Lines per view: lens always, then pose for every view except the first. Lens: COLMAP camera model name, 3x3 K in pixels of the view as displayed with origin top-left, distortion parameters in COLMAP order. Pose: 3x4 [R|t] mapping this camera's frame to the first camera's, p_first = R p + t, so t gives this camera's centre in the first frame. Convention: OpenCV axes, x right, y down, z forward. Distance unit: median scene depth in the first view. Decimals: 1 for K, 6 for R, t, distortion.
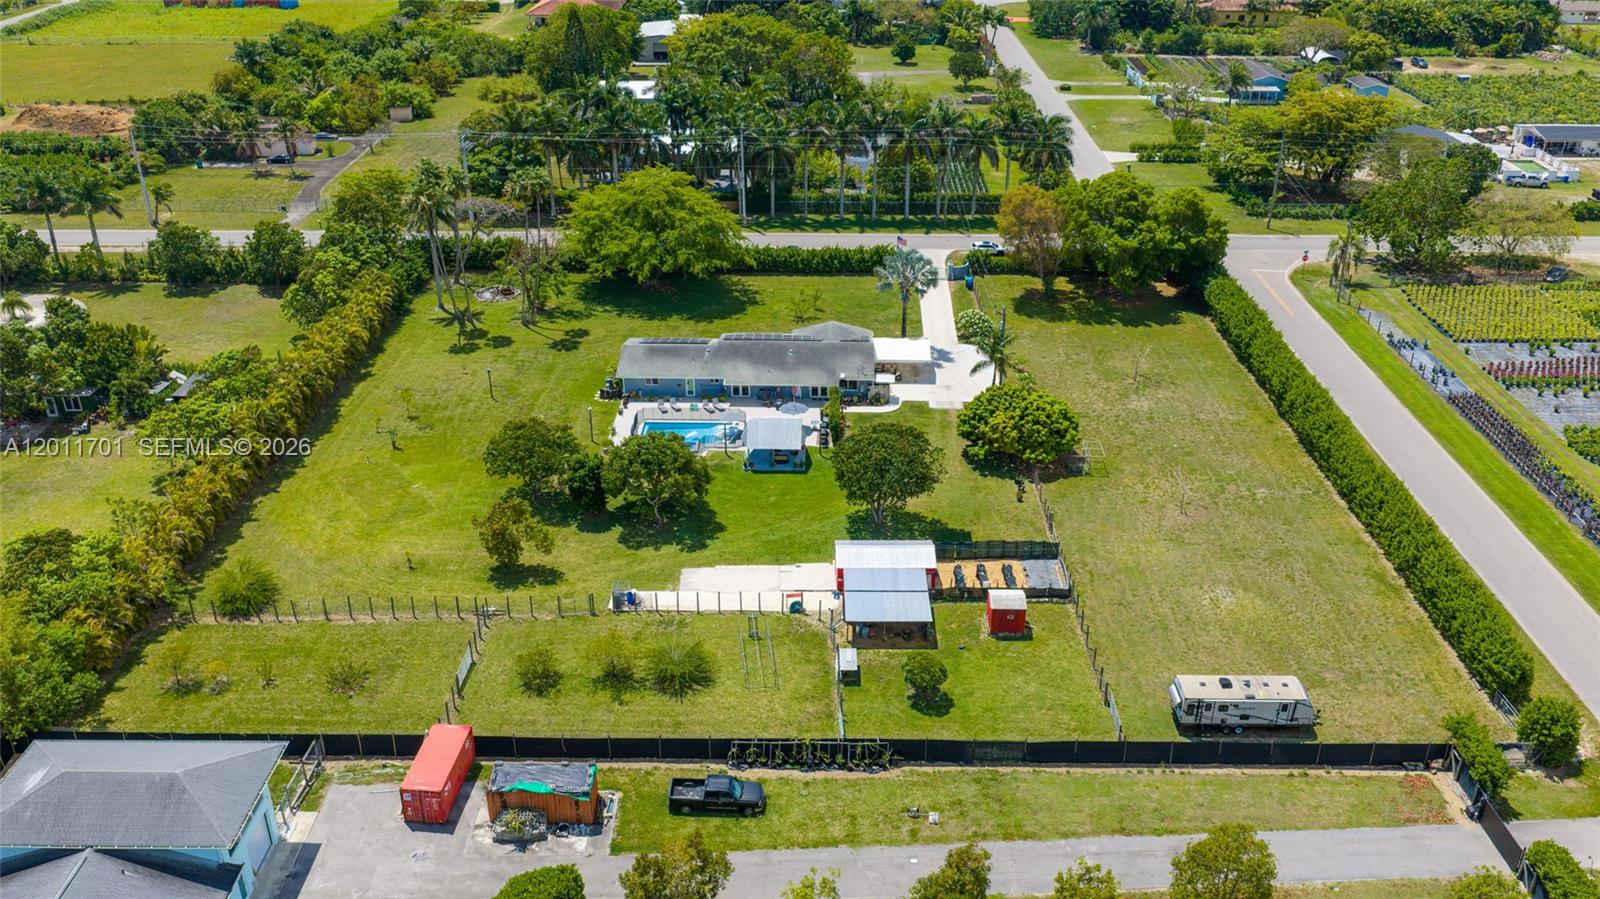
lens RADIAL K [[1322.2, 0, 804.5], [0, 1322.2, 449.6], [0, 0, 1]] dist [0.033505, -0.073620]
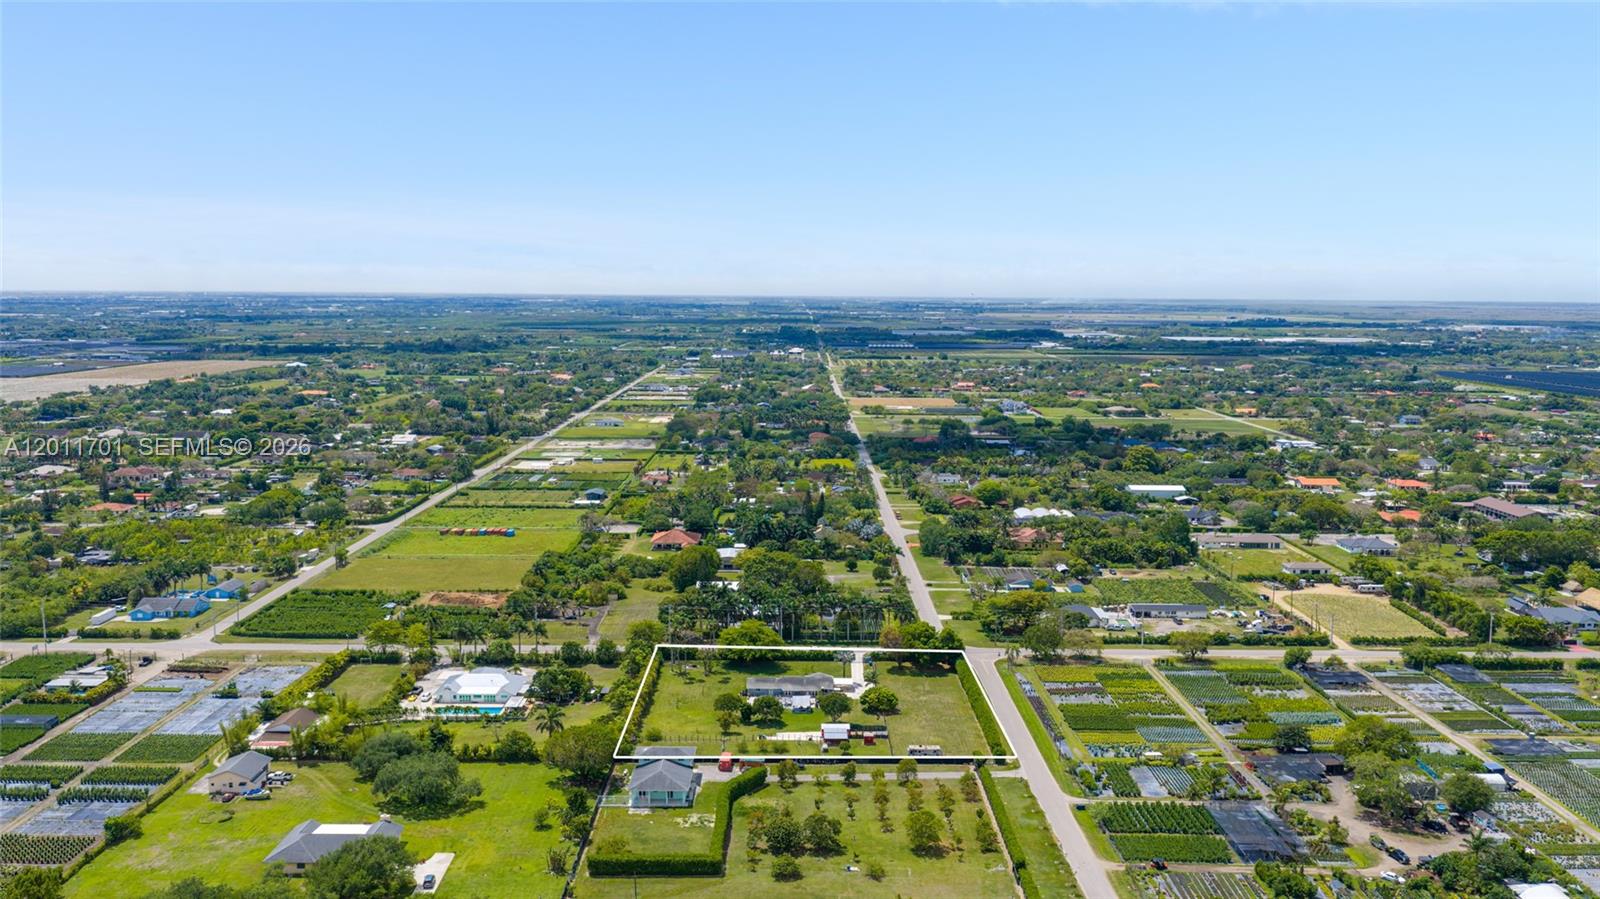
lens RADIAL K [[1322.2, 0, 804.5], [0, 1322.2, 449.6], [0, 0, 1]] dist [0.033505, -0.073620]
pose [[0.999820, 0.004804, 0.018338, -0.068252], [0.001727, 0.940257, -0.340462, 0.447740], [-0.018878, 0.340433, 0.940079, -1.953274]]
